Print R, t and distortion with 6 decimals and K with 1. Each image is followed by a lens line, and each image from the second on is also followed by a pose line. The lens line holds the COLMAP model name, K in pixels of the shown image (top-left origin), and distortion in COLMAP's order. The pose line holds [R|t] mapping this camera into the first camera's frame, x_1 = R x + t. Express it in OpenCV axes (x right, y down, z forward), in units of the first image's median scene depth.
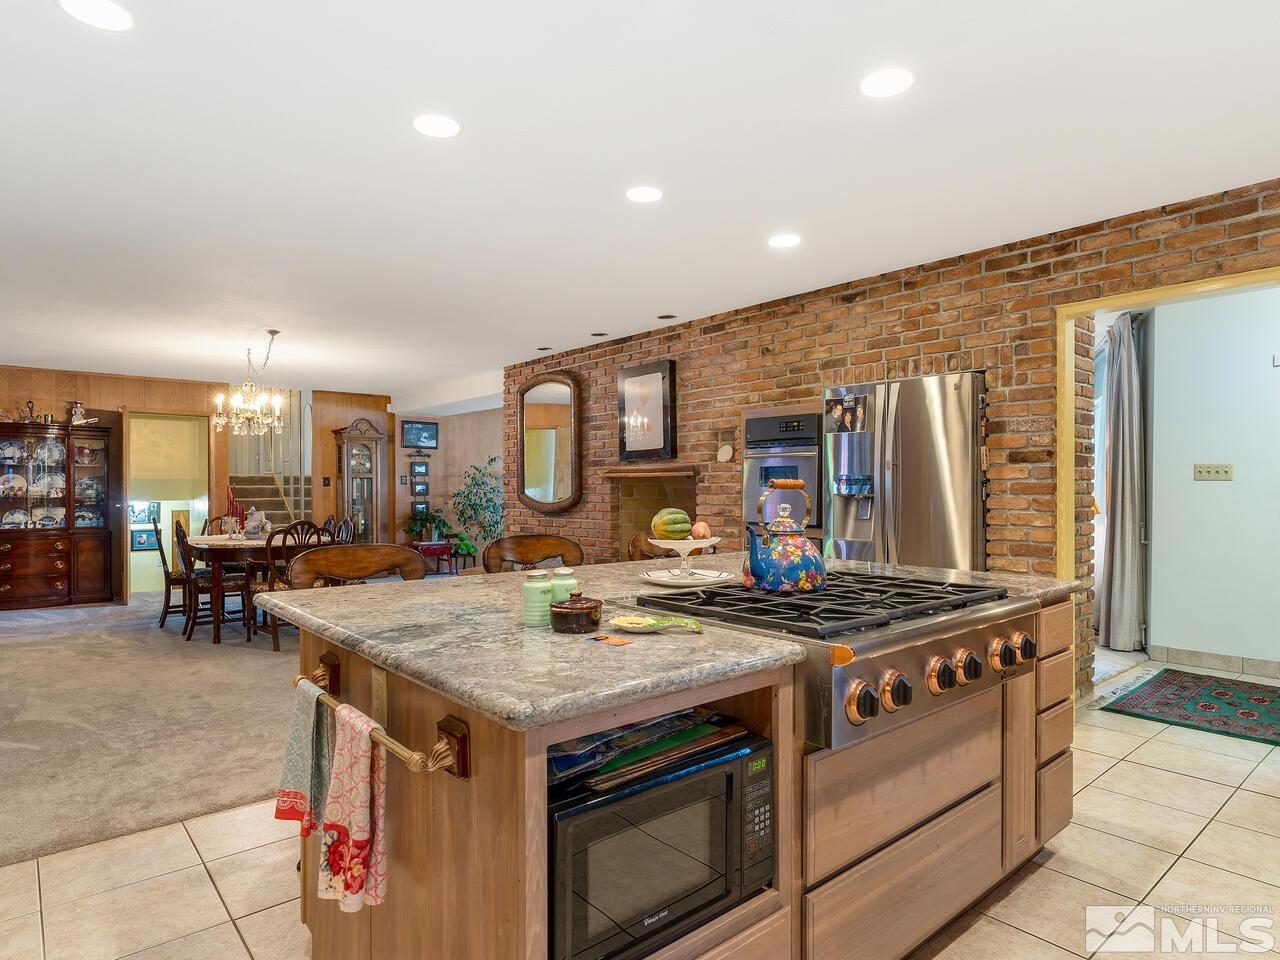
lens RADIAL K [[739.8, 0, 646.4], [0, 739.8, 485.3], [0, 0, 1]] dist [-0.002655, 0.005306]
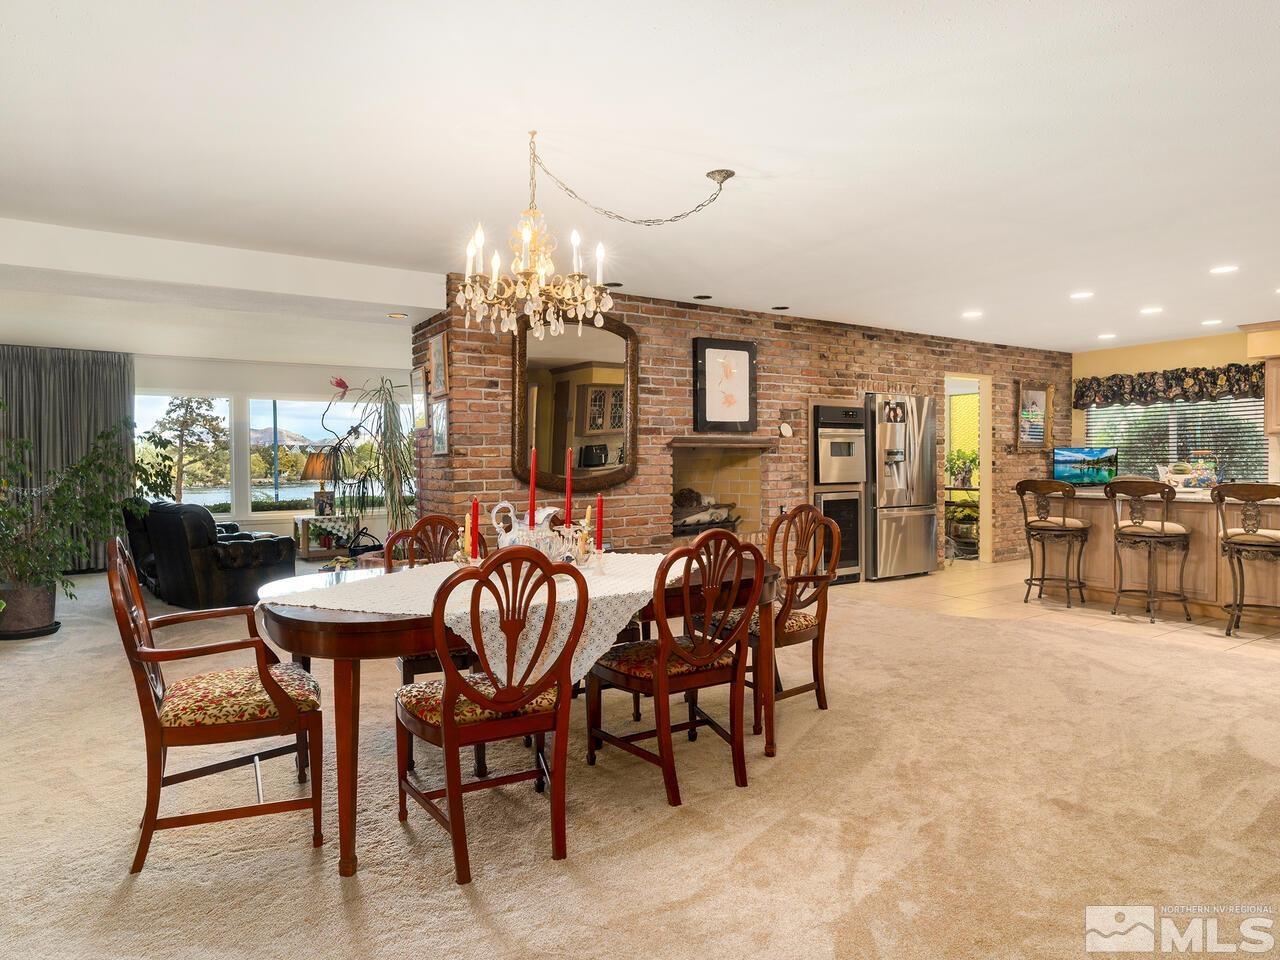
lens RADIAL K [[754.8, 0, 636.8], [0, 754.8, 474.2], [0, 0, 1]] dist [-0.020656, 0.002048]
pose [[0.142941, -0.017083, 0.989584, -0.880335], [0.005681, 0.999849, 0.016440, 0.006559], [-0.989715, 0.003272, 0.143017, 0.800530]]
